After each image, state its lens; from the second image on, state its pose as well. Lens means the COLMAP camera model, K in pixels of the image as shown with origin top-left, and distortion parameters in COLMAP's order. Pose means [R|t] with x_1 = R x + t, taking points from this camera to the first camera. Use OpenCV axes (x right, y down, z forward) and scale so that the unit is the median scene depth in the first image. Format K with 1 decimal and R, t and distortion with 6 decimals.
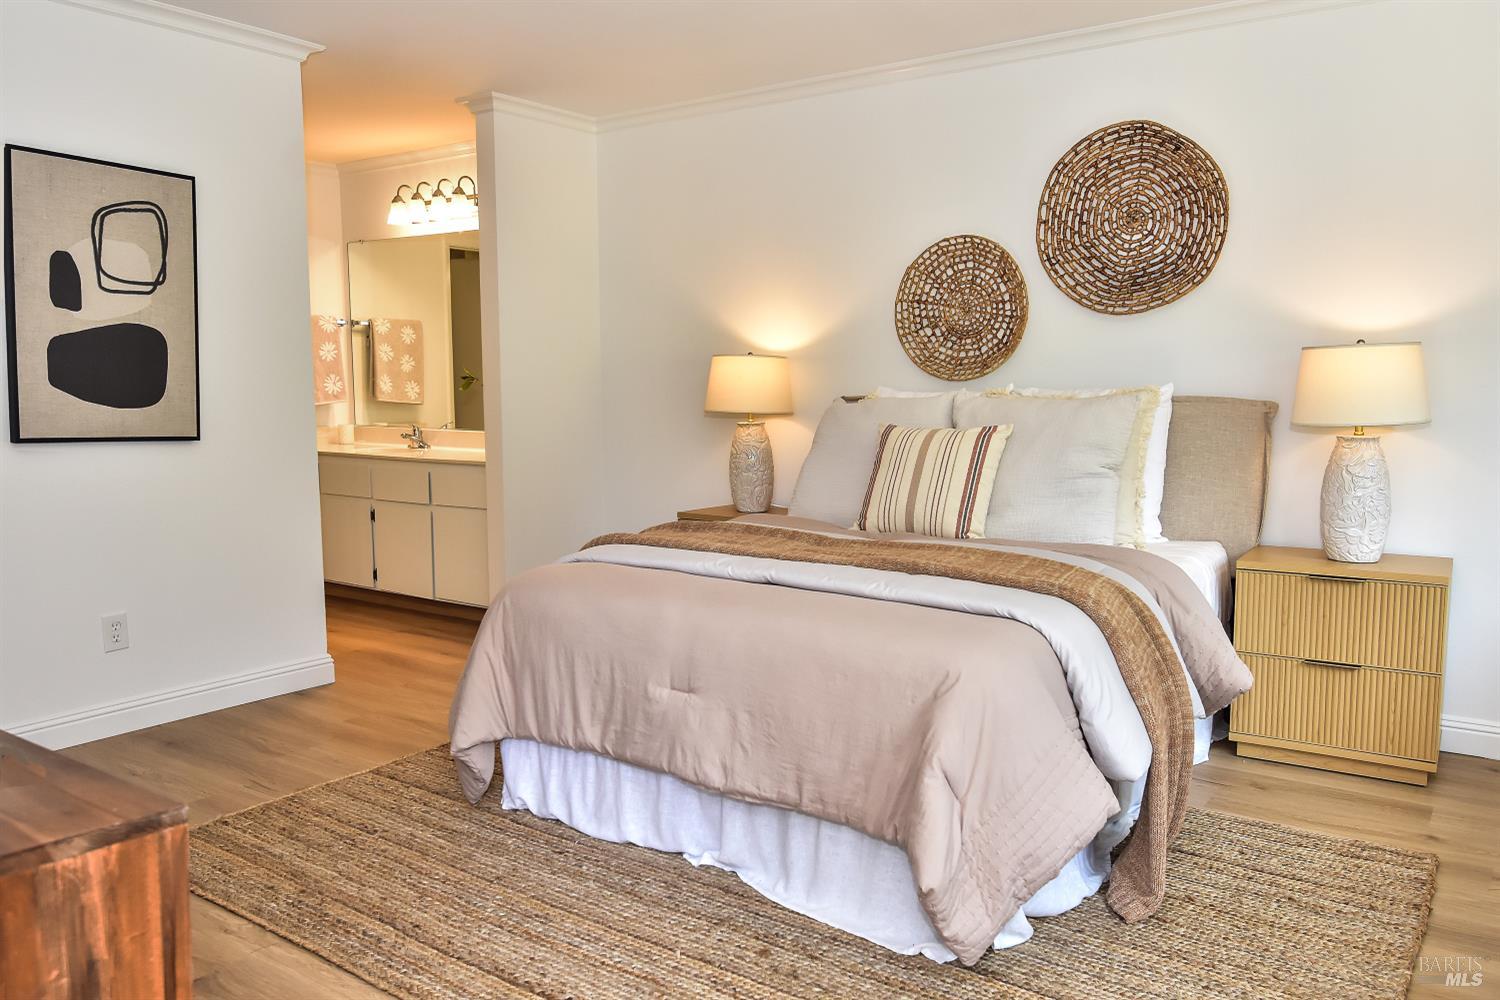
lens RADIAL K [[1128.6, 0, 745.8], [0, 1128.6, 500.7], [0, 0, 1]] dist [0.034874, -0.052991]
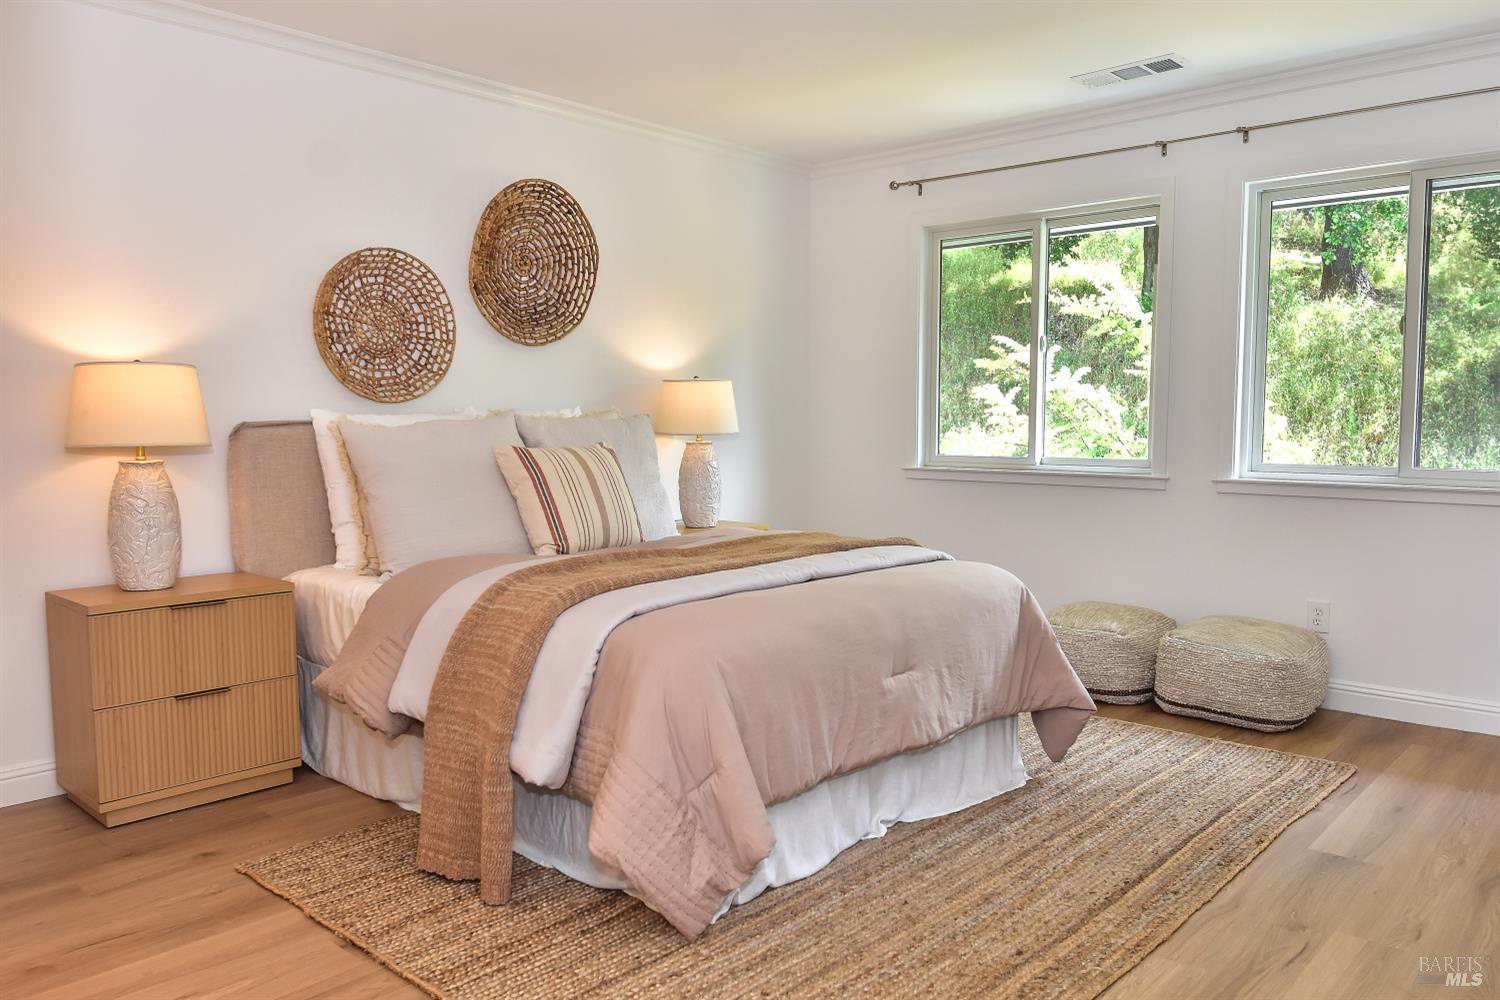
lens RADIAL K [[1128.6, 0, 744.7], [0, 1128.6, 491.6], [0, 0, 1]] dist [0.034874, -0.052991]
pose [[0.113079, -0.067799, 0.991270, -0.708456], [0.111430, 0.992241, 0.055154, -0.052885], [-0.987318, 0.104220, 0.119757, 0.610205]]
